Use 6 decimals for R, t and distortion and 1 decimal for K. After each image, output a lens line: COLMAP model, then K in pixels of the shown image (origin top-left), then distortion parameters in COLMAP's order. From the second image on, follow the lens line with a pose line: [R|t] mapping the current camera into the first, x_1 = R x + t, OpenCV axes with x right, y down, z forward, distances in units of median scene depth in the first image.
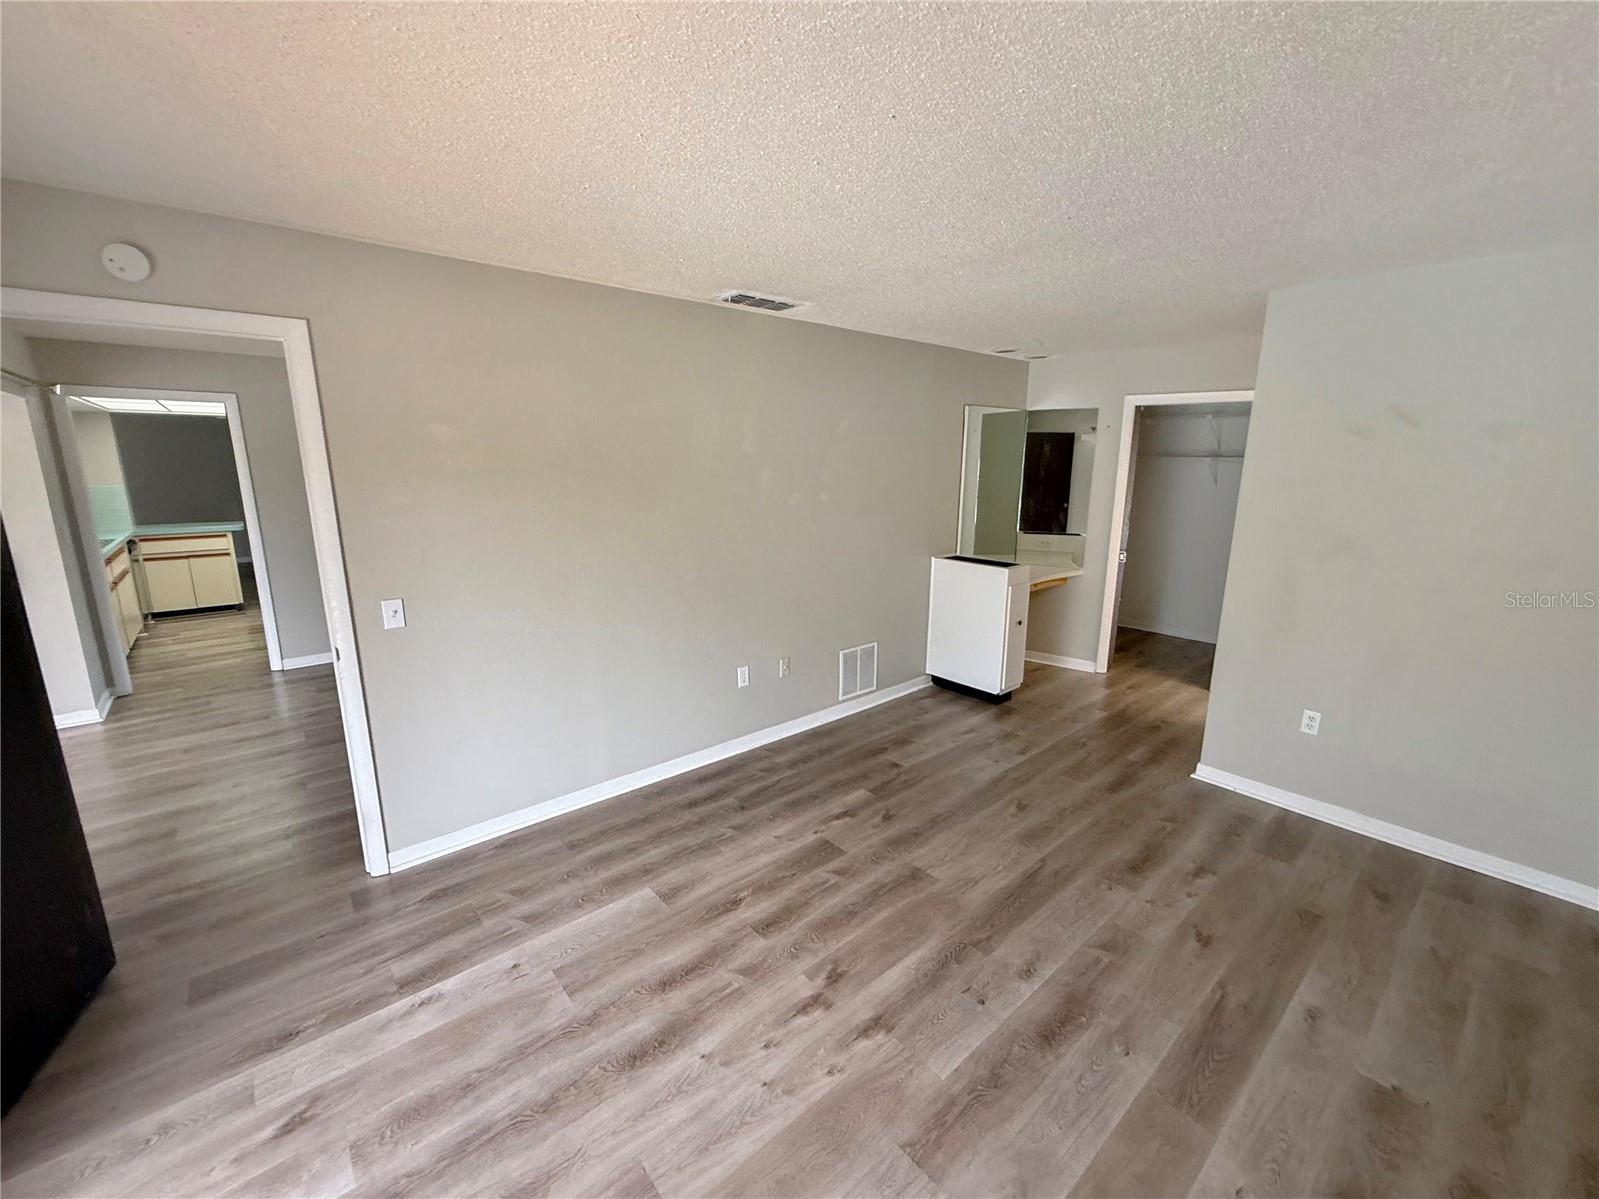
lens RADIAL K [[659.5, 0, 797.9], [0, 659.5, 602.7], [0, 0, 1]] dist [0.001308, -0.000080]
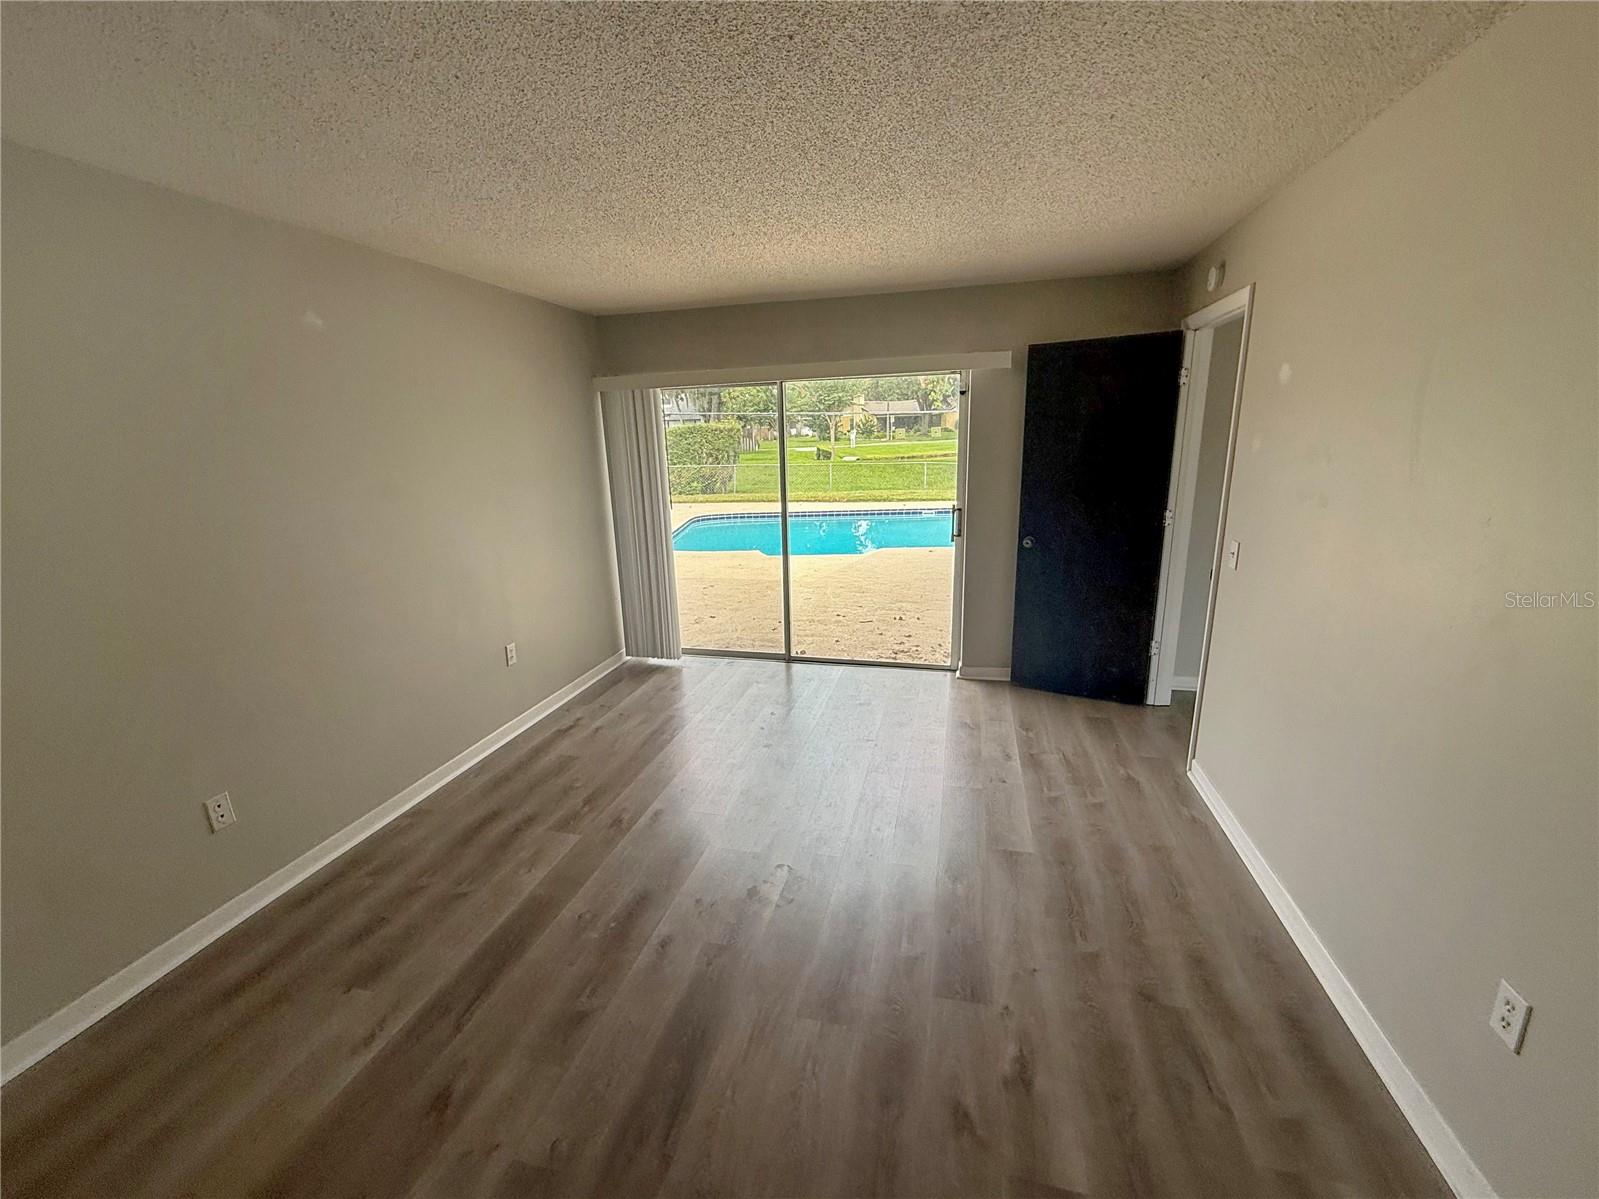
lens RADIAL K [[659.5, 0, 796.6], [0, 659.5, 602.2], [0, 0, 1]] dist [0.001308, -0.000080]
pose [[-0.818828, 0.159801, -0.551349, 0.507367], [-0.095292, 0.909306, 0.405071, -0.253325], [0.566075, 0.384222, -0.729337, 1.278112]]
